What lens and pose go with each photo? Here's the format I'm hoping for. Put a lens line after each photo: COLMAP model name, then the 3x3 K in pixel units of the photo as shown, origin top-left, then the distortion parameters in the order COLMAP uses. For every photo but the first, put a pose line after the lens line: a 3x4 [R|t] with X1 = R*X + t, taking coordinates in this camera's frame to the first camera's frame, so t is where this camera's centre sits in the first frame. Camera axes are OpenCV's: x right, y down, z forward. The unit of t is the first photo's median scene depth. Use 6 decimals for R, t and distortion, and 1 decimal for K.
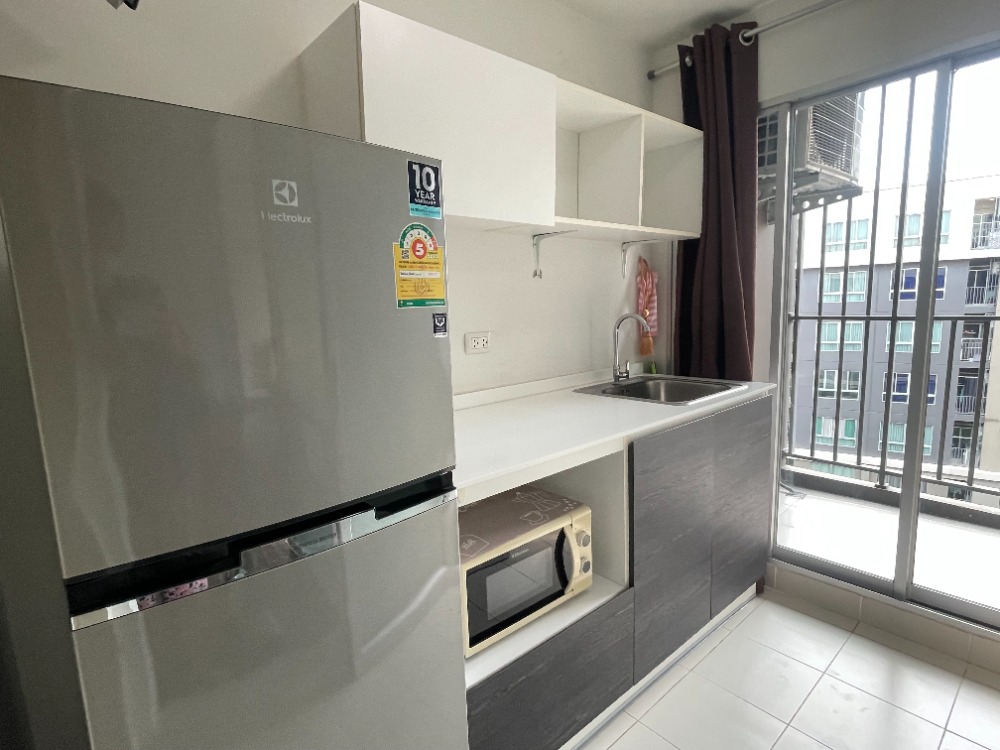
lens RADIAL K [[513.4, 0, 499.5], [0, 513.4, 376.6], [0, 0, 1]] dist [0.000723, 0.000714]
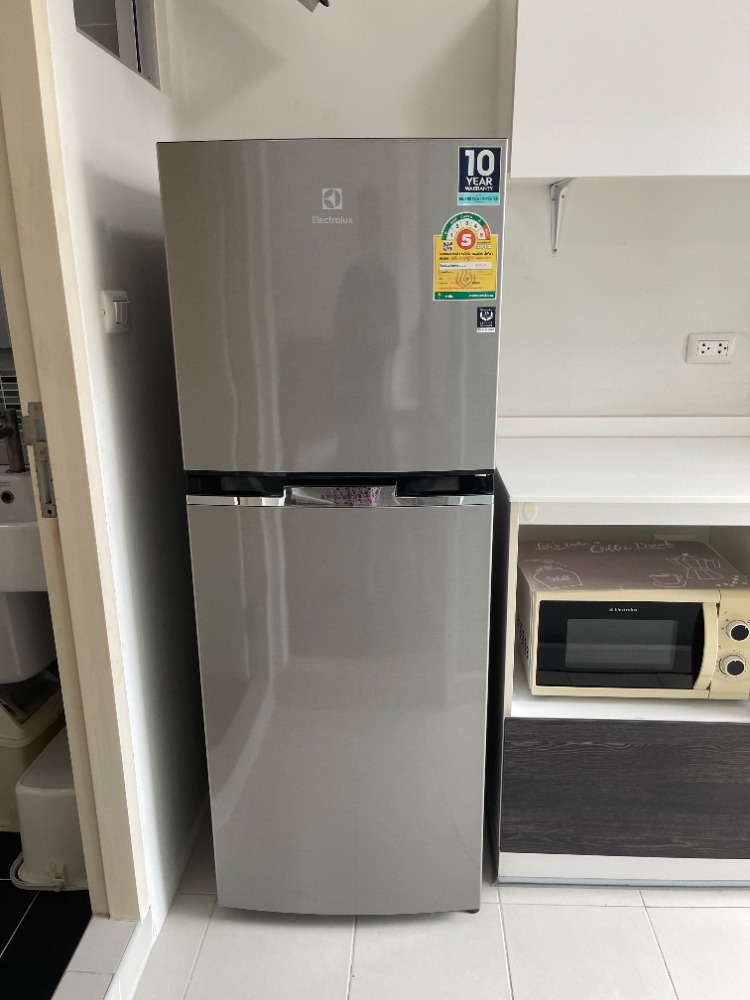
lens RADIAL K [[767.0, 0, 375.9], [0, 767.0, 499.1], [0, 0, 1]] dist [0.016621, 0.005379]
pose [[0.724360, 0.211860, -0.656063, 0.790246], [-0.115245, 0.975432, 0.187751, -0.018838], [0.679722, -0.060391, 0.730980, -0.227960]]
